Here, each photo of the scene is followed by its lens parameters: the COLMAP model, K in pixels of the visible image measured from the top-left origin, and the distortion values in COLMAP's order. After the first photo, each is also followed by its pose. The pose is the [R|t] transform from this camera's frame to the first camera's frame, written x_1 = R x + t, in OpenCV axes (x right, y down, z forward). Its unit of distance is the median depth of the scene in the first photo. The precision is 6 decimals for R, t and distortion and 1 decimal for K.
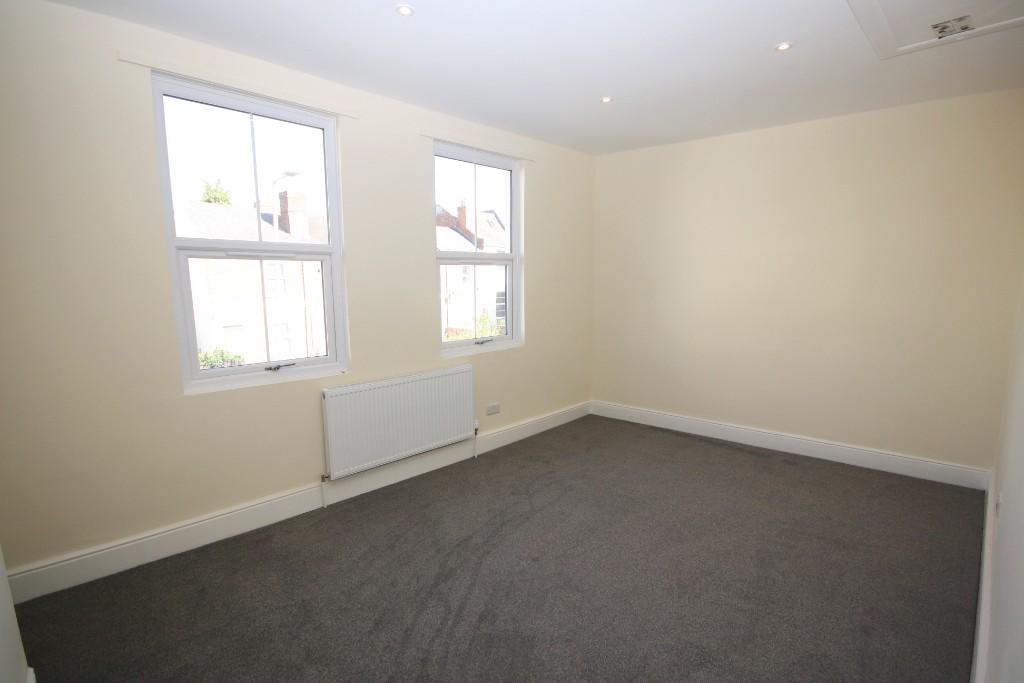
lens RADIAL K [[442.9, 0, 512.0], [0, 442.9, 341.5], [0, 0, 1]] dist [-0.000600, -0.000018]
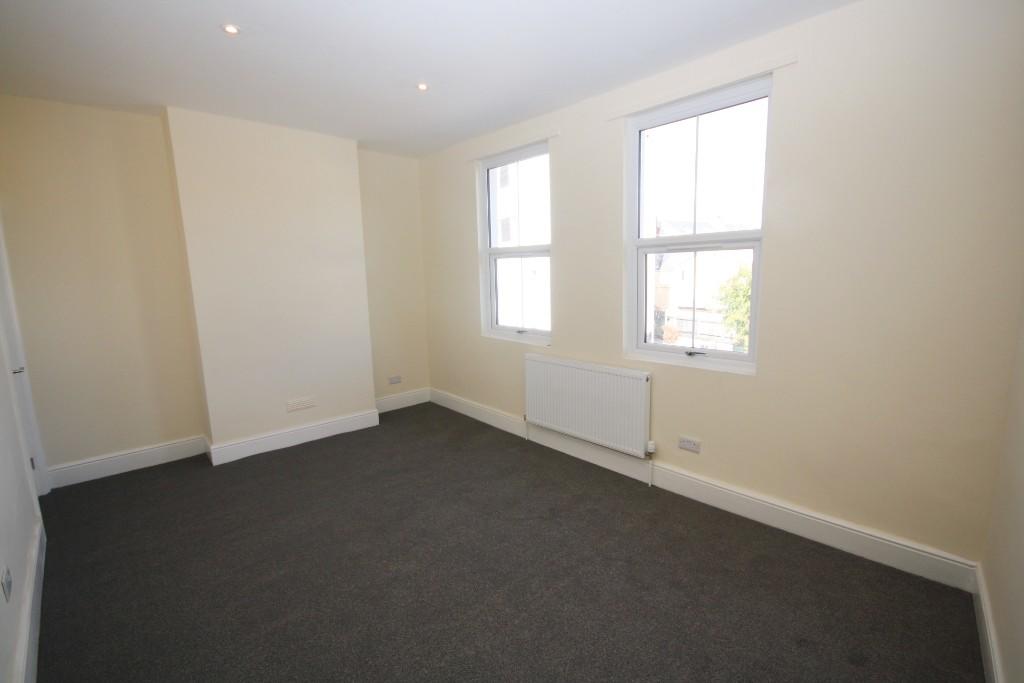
lens RADIAL K [[483.7, 0, 510.3], [0, 483.7, 351.0], [0, 0, 1]] dist [0.022214, -0.019630]
pose [[-0.030593, 0.159157, -0.986779, 0.746135], [-0.124417, 0.978957, 0.161752, -0.095344], [0.991758, 0.127720, -0.010147, 0.689299]]
